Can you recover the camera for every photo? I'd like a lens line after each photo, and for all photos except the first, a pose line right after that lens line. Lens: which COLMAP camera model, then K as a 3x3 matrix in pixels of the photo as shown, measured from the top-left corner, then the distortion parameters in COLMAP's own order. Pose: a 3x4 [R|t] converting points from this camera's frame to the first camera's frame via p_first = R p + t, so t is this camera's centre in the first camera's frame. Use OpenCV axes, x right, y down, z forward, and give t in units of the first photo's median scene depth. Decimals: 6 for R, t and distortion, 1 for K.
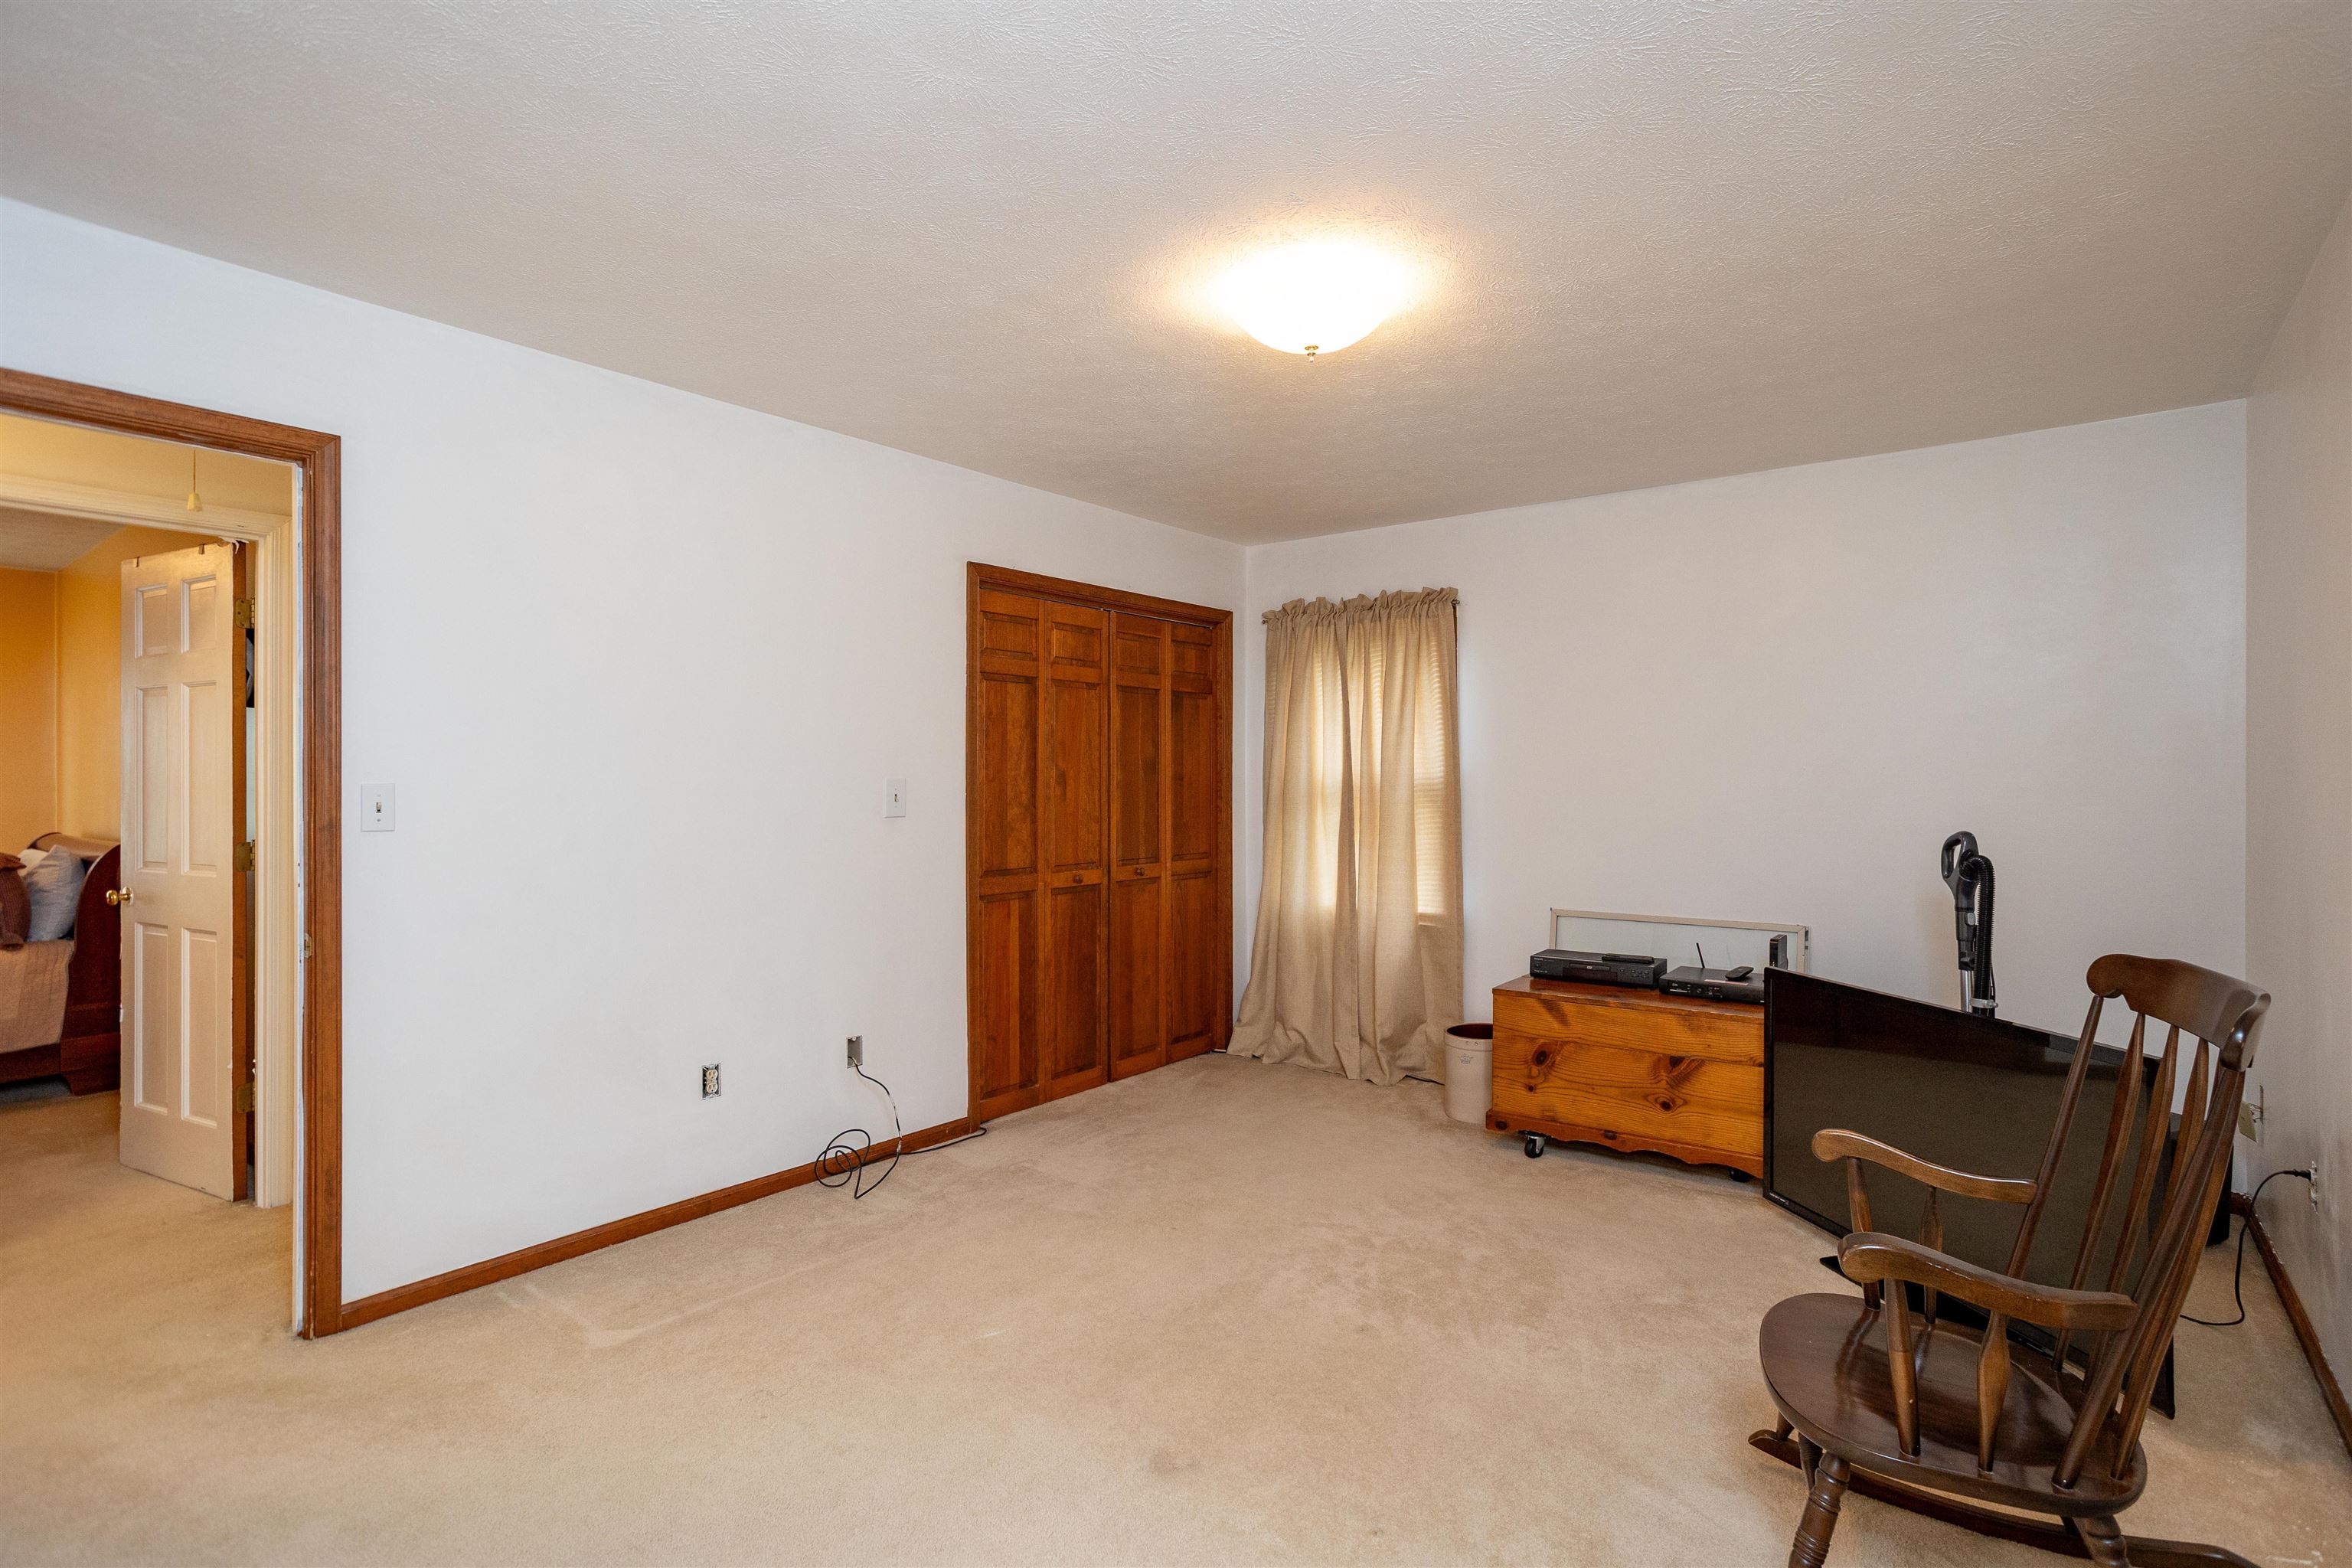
lens RADIAL K [[1166.7, 0, 1176.0], [0, 1166.7, 784.0], [0, 0, 1]] dist [-0.000128, -0.000013]
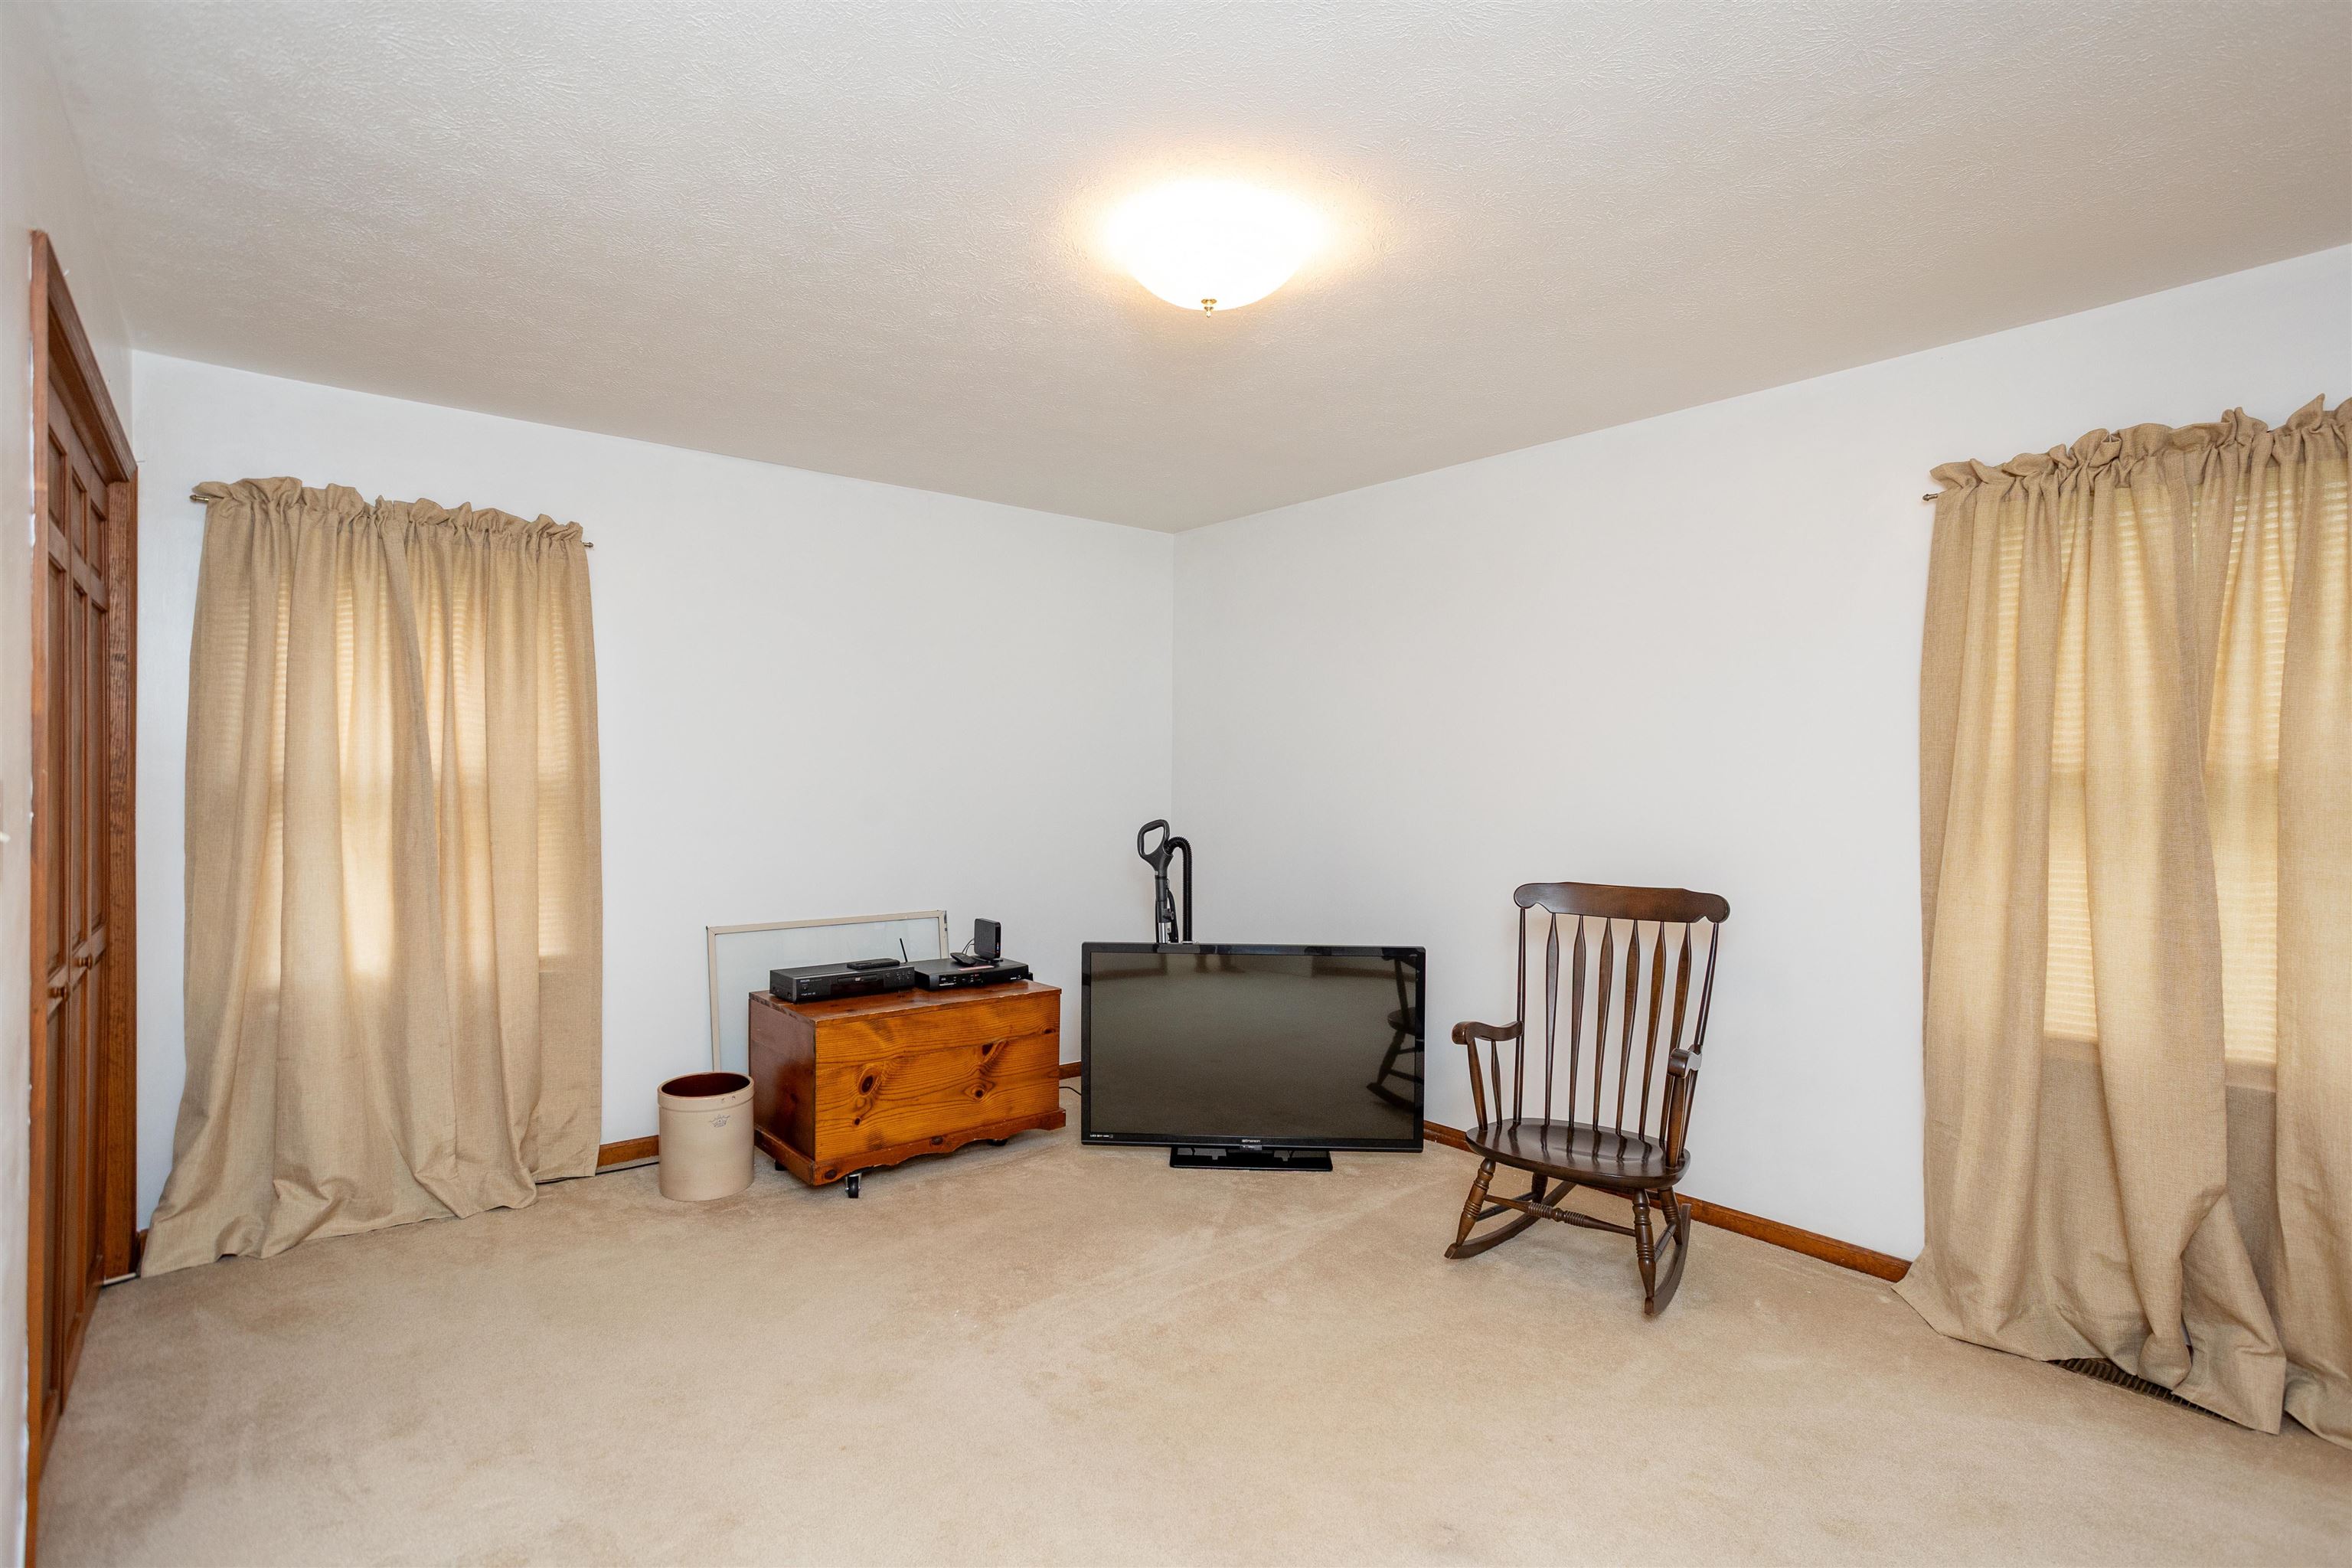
lens RADIAL K [[1155.7, 0, 1176.0], [0, 1155.7, 784.0], [0, 0, 1]] dist [0.020449, 0.000079]
pose [[0.255566, -0.008784, 0.966752, -0.457451], [-0.010205, 0.999879, 0.011782, -0.012968], [-0.966738, -0.012876, 0.255445, 0.488228]]
